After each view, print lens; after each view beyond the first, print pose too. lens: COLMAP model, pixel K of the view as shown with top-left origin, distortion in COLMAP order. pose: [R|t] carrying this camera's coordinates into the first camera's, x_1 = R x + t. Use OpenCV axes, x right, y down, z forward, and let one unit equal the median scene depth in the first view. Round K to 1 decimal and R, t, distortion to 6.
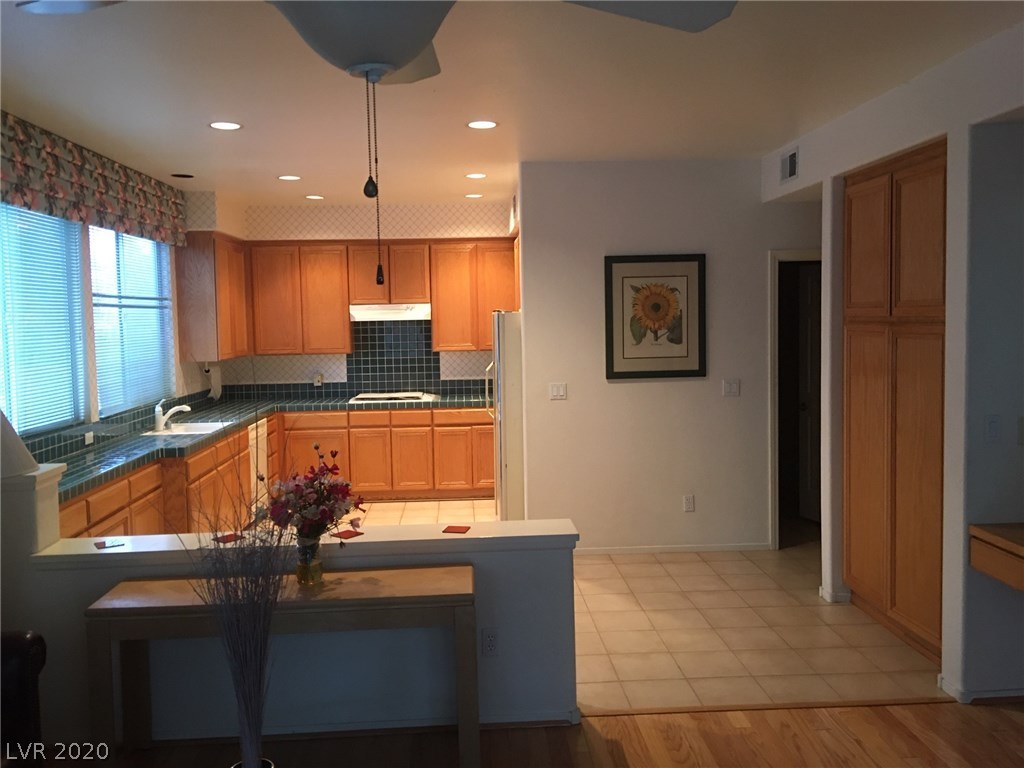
lens RADIAL K [[881.4, 0, 509.9], [0, 881.4, 369.9], [0, 0, 1]] dist [0.093324, -0.159468]
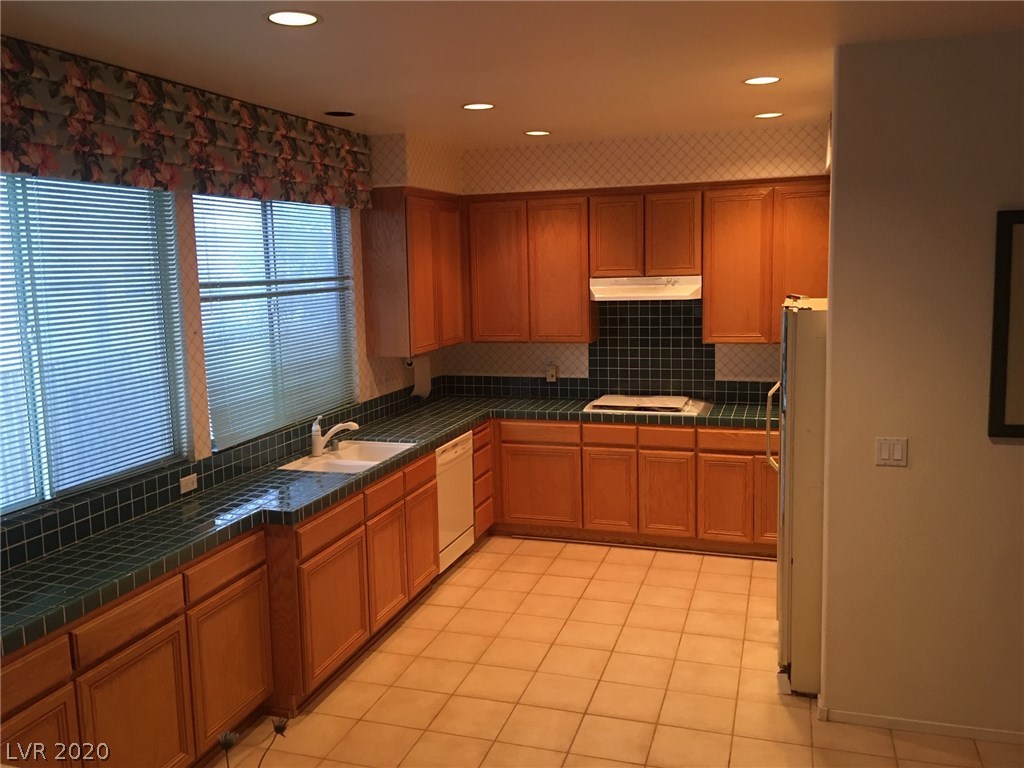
lens RADIAL K [[881.4, 0, 495.1], [0, 881.4, 370.0], [0, 0, 1]] dist [0.093324, -0.159468]
pose [[0.930279, 0.040982, -0.364558, 0.024480], [-0.015180, 0.997190, 0.073365, -0.066644], [0.366540, -0.062716, 0.928286, 0.373079]]
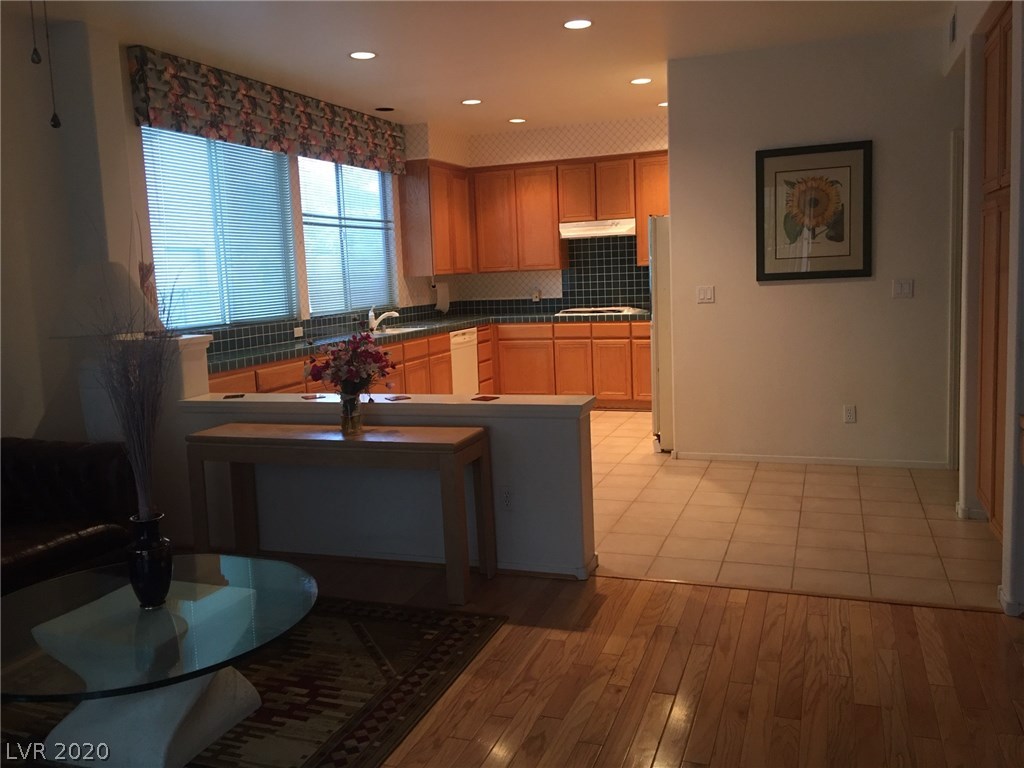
lens RADIAL K [[881.4, 0, 495.7], [0, 881.4, 372.2], [0, 0, 1]] dist [0.093324, -0.159468]
pose [[0.914352, 0.027541, -0.403984, 0.242180], [-0.000077, 0.997696, 0.067842, 0.043582], [0.404921, -0.062001, 0.912247, -0.004669]]
